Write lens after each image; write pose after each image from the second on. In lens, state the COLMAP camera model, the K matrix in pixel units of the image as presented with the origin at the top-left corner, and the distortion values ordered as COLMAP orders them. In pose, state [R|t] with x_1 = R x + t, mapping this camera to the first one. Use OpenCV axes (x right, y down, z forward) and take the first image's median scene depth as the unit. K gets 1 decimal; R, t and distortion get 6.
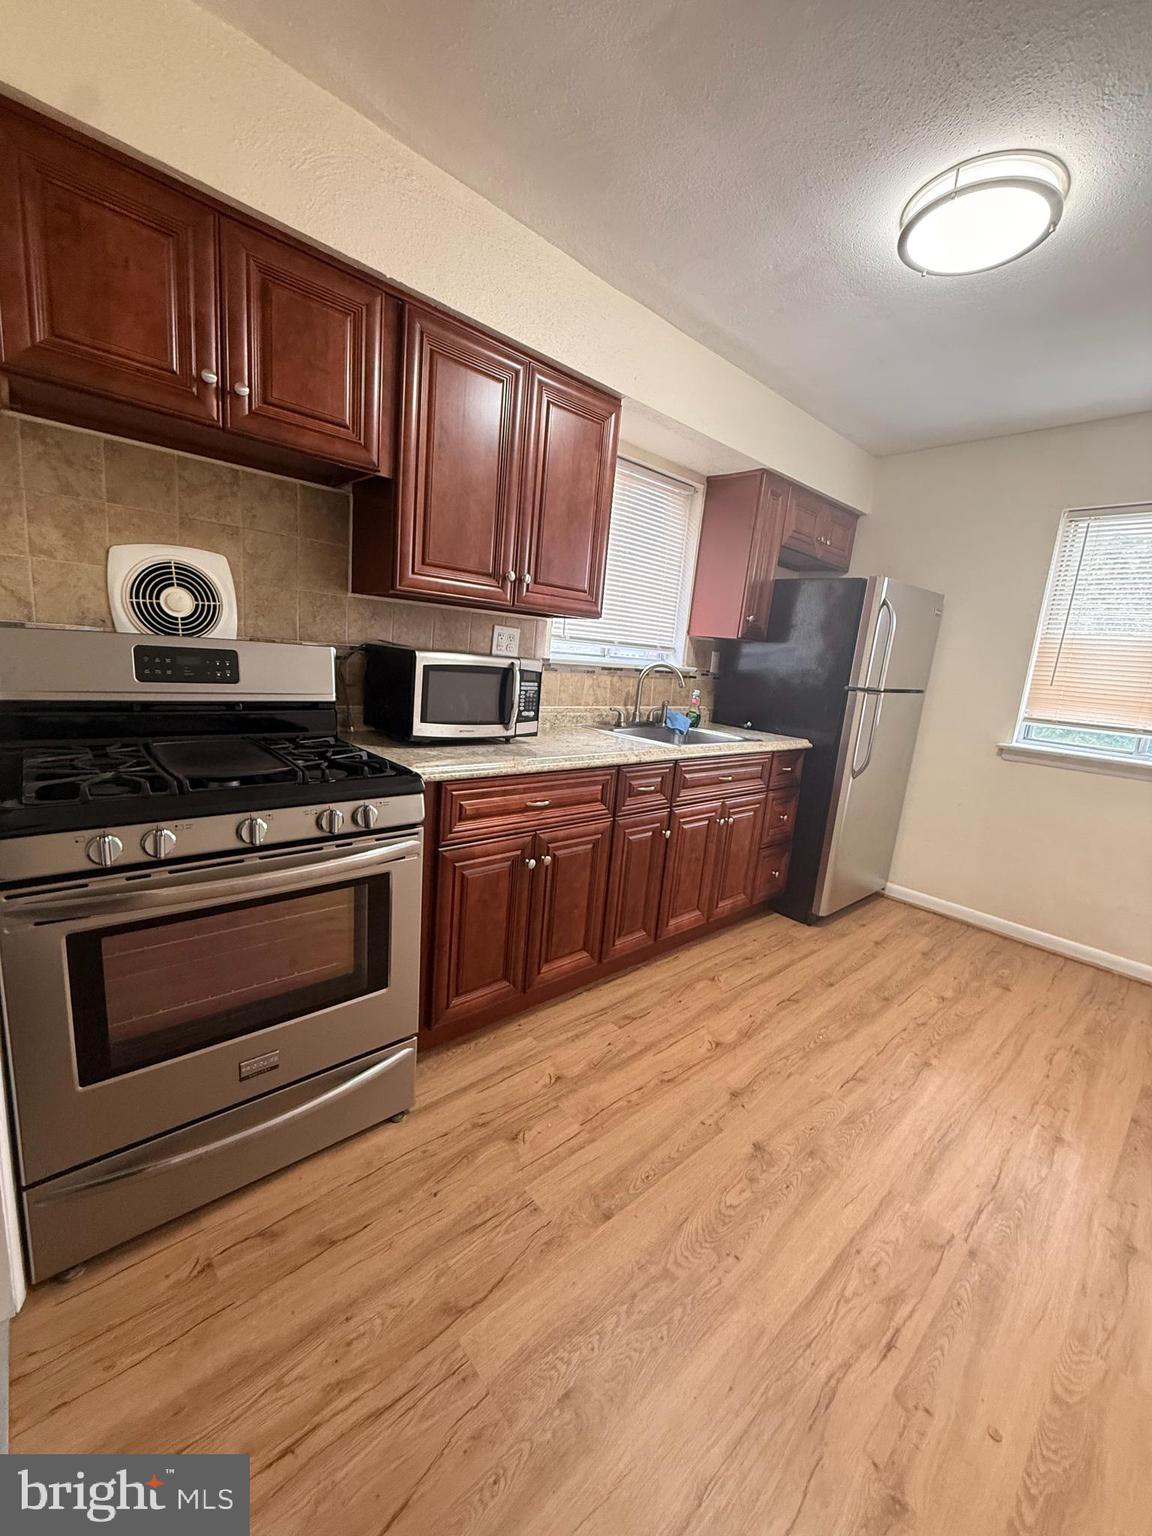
lens RADIAL K [[609.8, 0, 576.4], [0, 609.8, 765.3], [0, 0, 1]] dist [-0.000712, -0.000041]
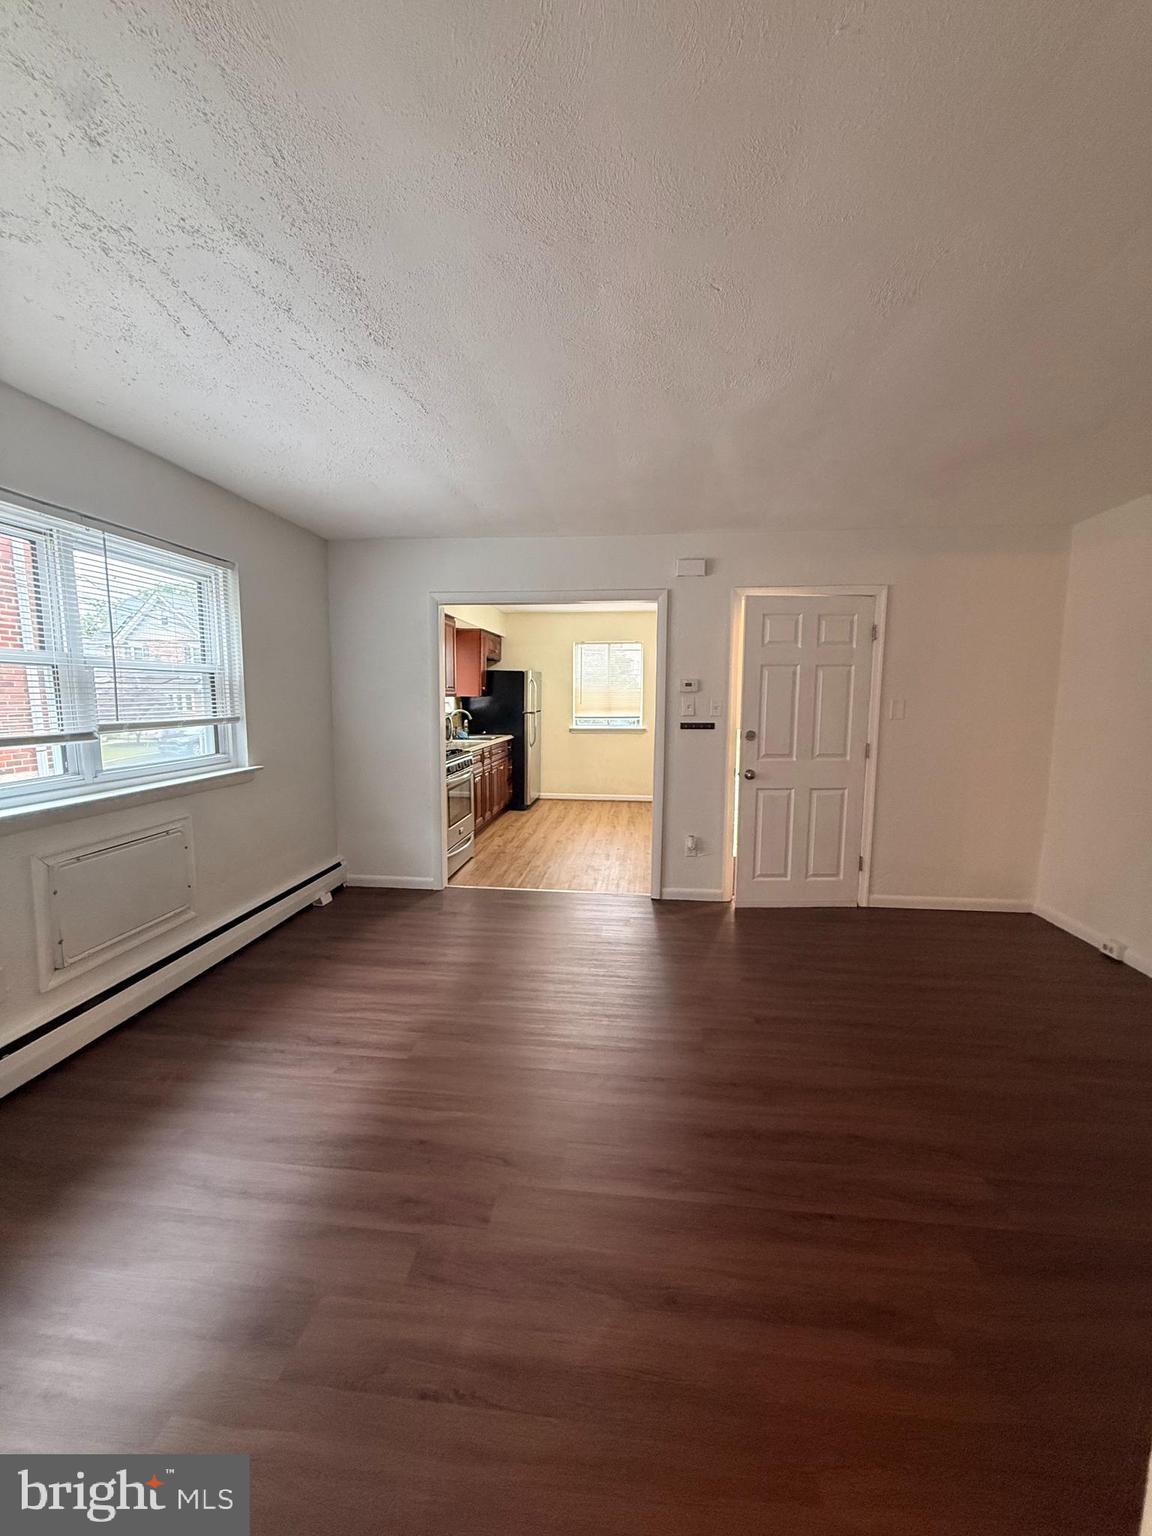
lens RADIAL K [[612.3, 0, 564.4], [0, 612.3, 772.5], [0, 0, 1]] dist [-0.001378, -0.000129]
pose [[0.752730, -0.167039, 0.636786, -1.606256], [0.186467, 0.981760, 0.037112, 0.082152], [-0.631370, 0.090804, 0.770147, -1.560464]]
